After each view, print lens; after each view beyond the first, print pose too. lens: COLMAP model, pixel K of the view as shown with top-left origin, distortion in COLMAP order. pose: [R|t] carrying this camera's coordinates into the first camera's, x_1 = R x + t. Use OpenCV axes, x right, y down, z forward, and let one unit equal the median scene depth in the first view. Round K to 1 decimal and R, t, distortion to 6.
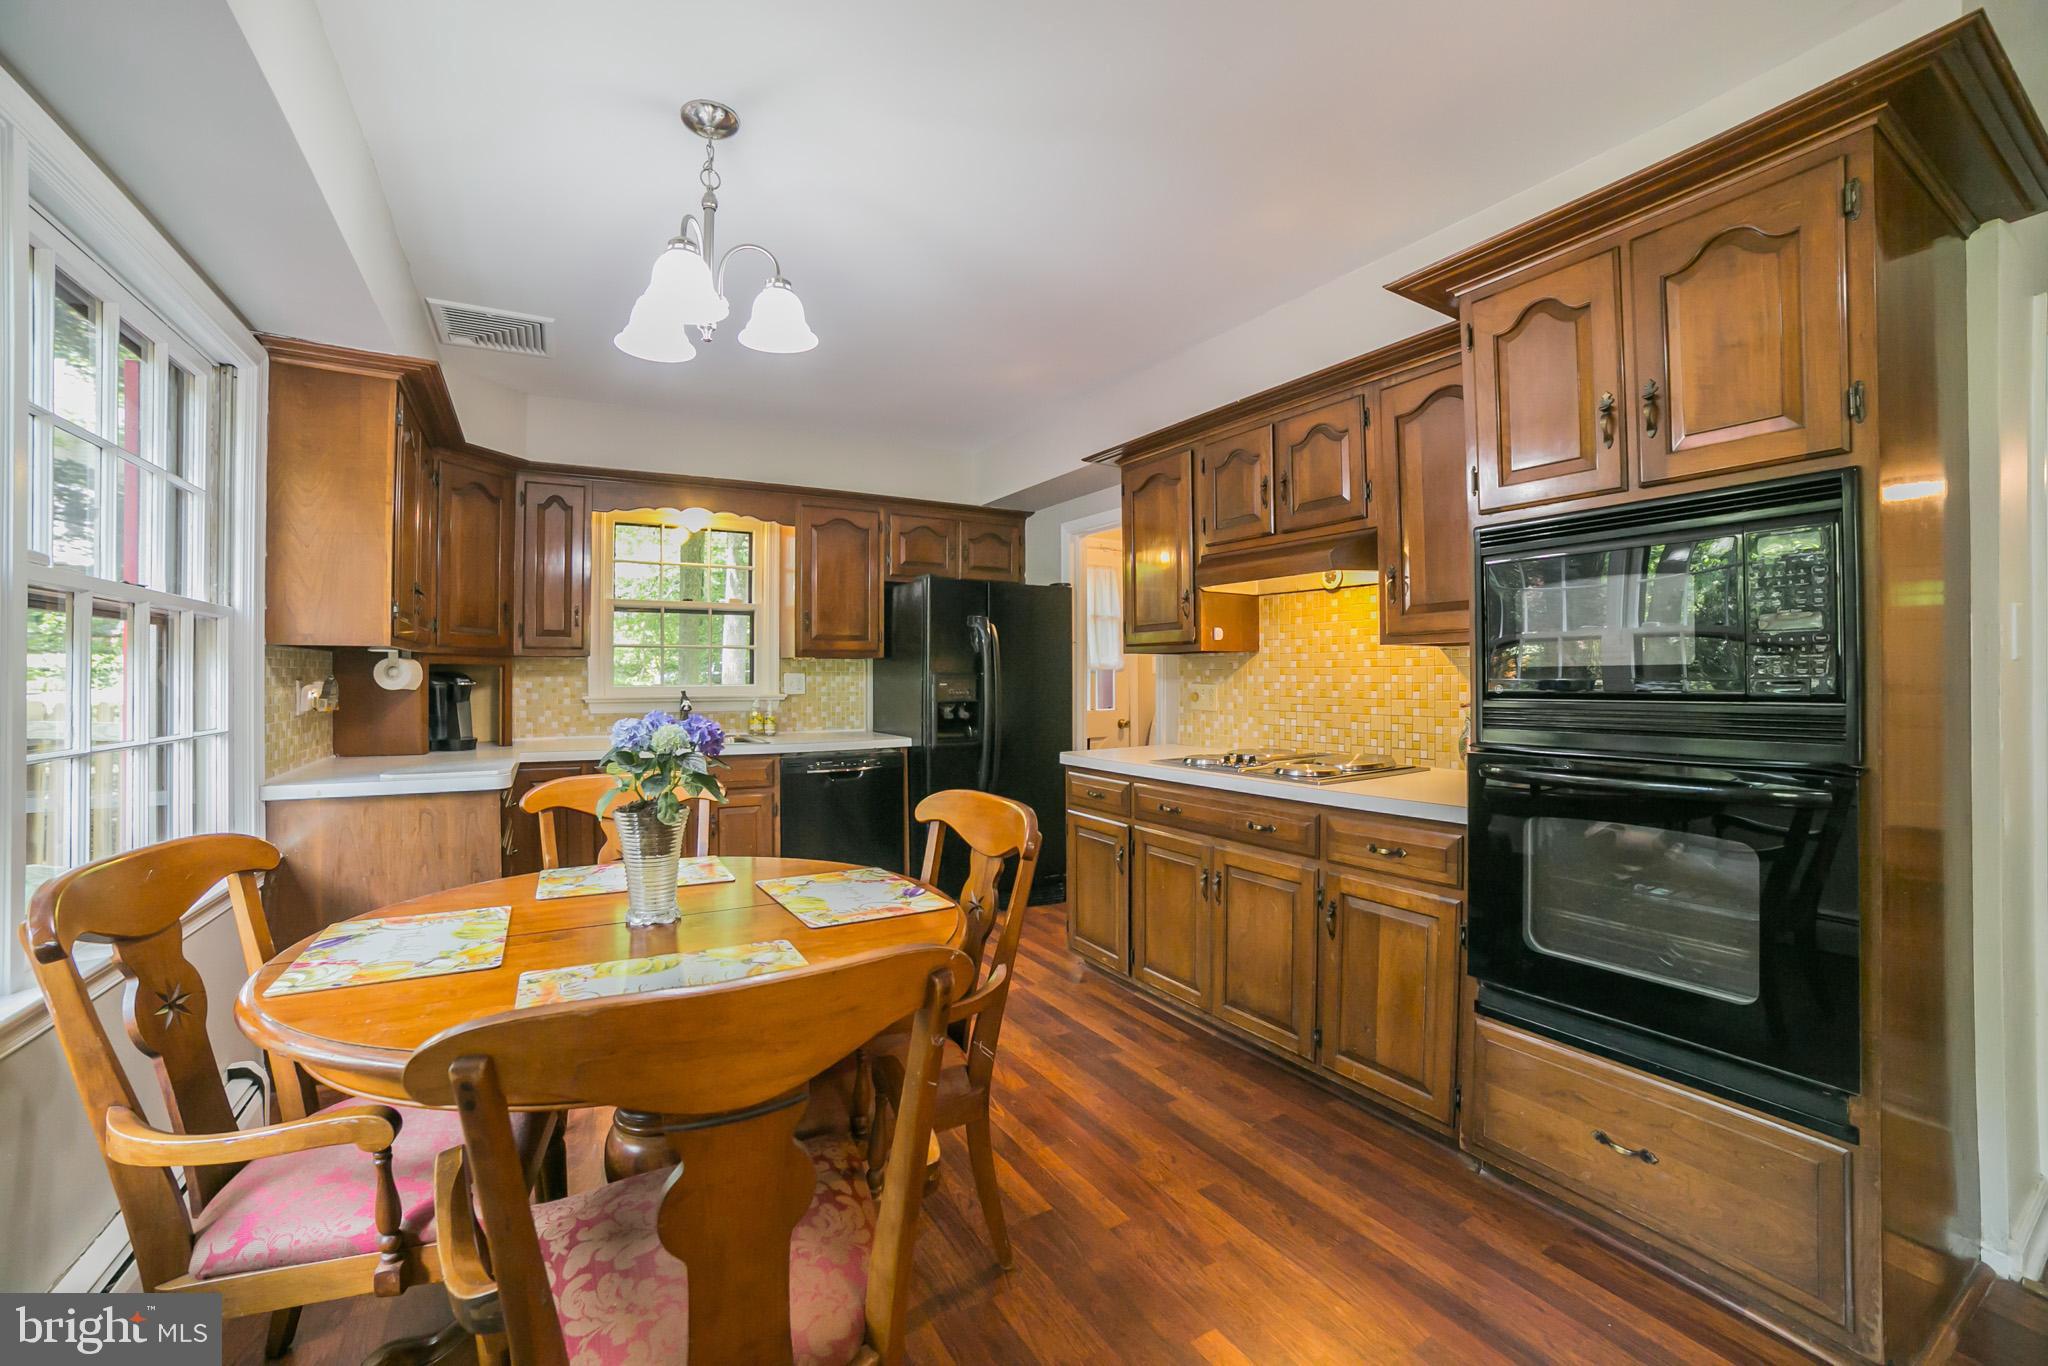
lens RADIAL K [[830.3, 0, 1030.3], [0, 830.3, 666.5], [0, 0, 1]] dist [-0.116411, 0.037458]
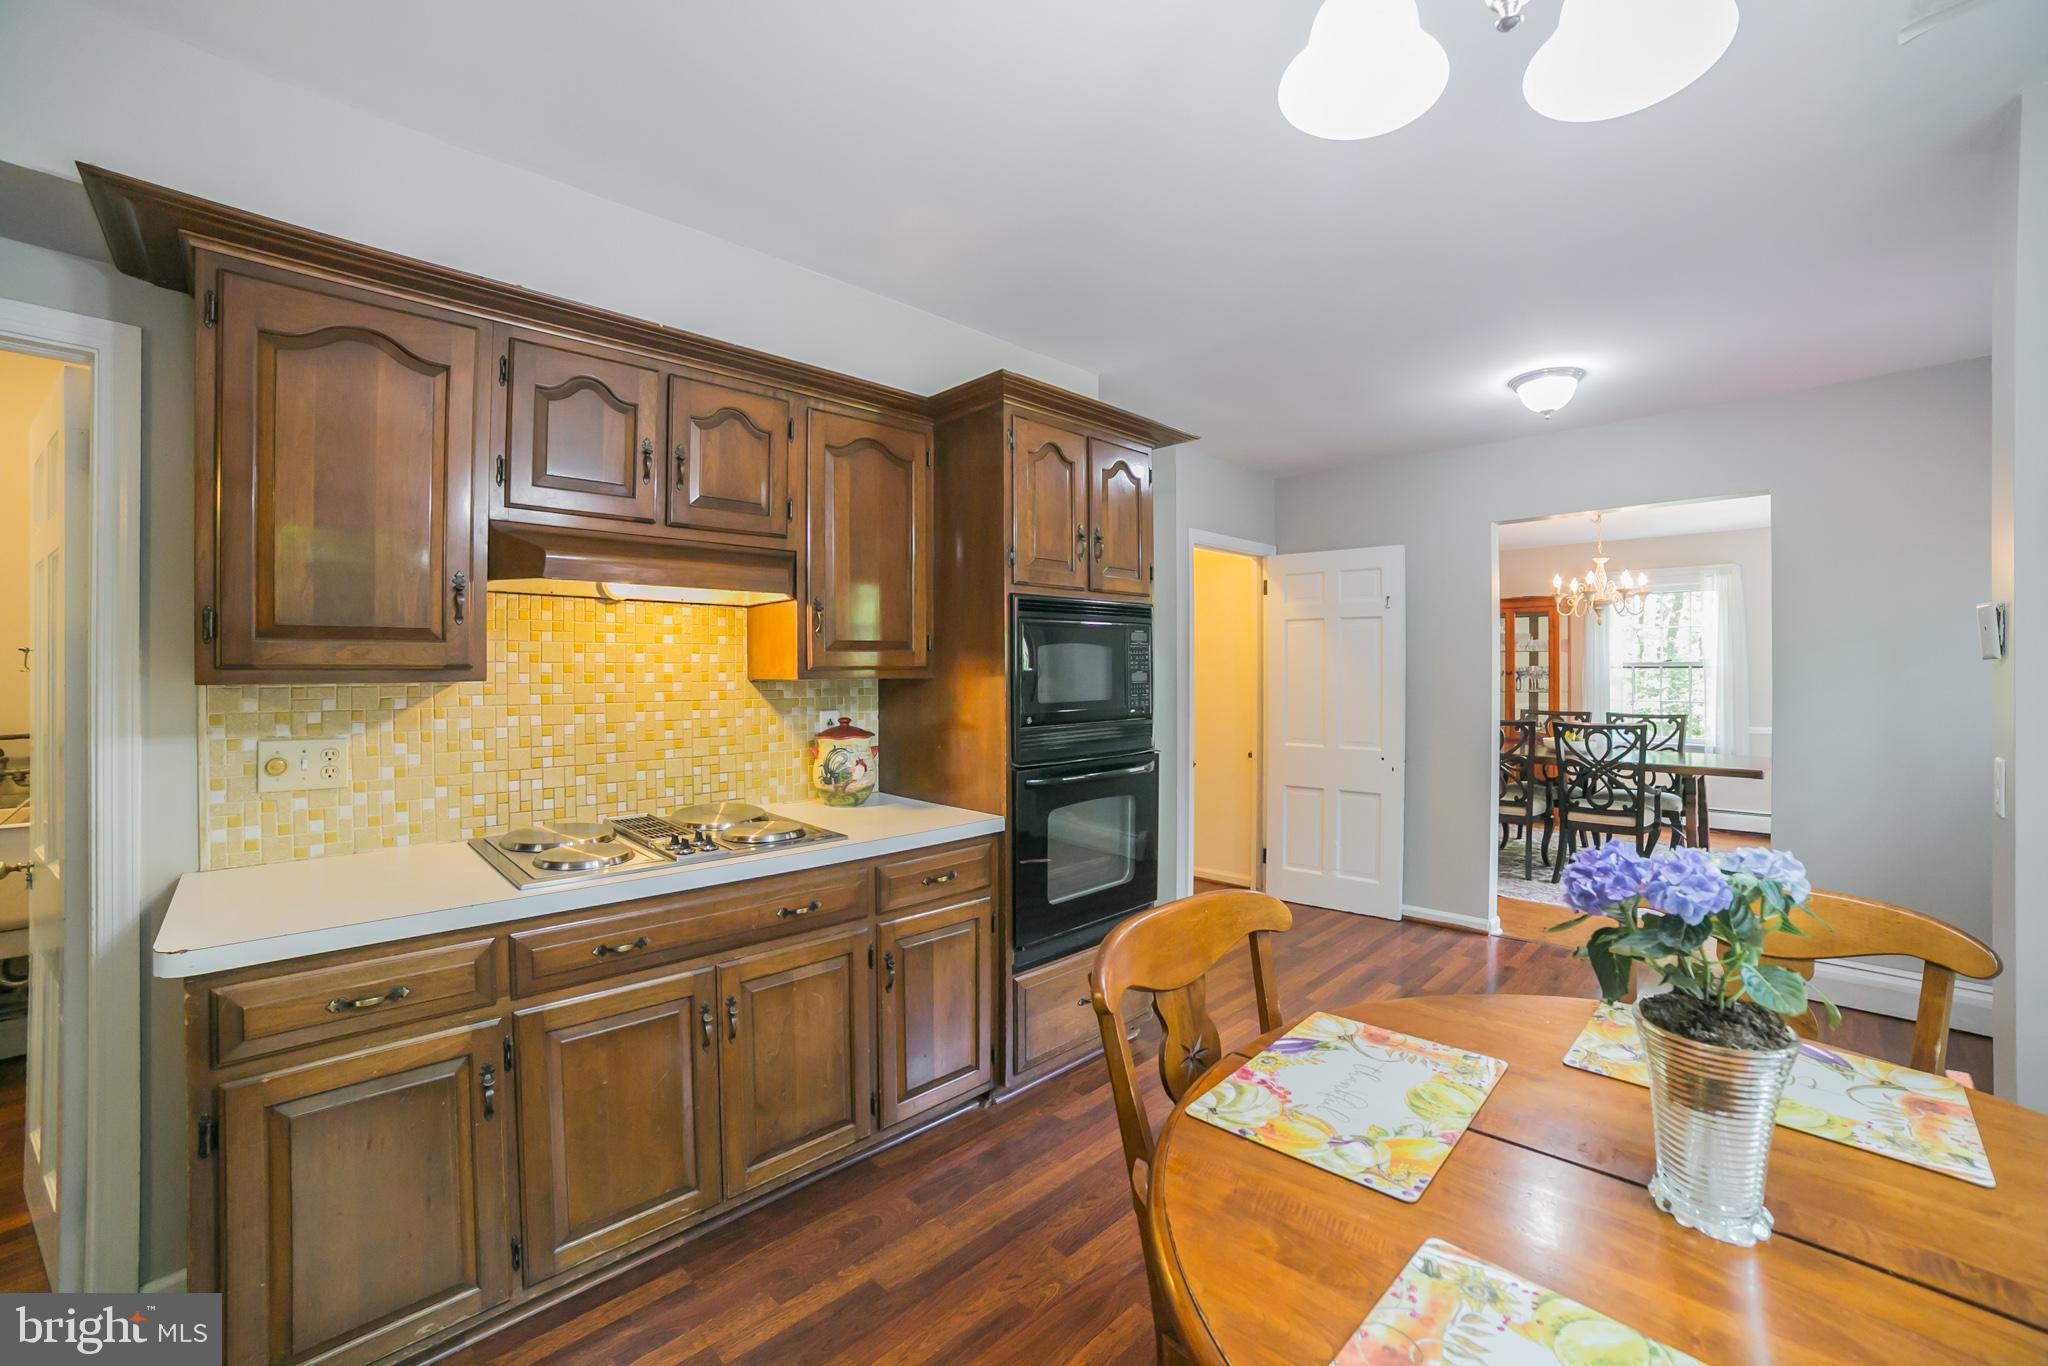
lens RADIAL K [[820.0, 0, 1023.9], [0, 820.0, 675.0], [0, 0, 1]] dist [-0.093380, 0.029979]
pose [[-0.230278, -0.002877, 0.973121, -0.476177], [-0.010292, 0.999947, 0.000520, -0.031645], [-0.973070, -0.009896, -0.230295, 0.861714]]
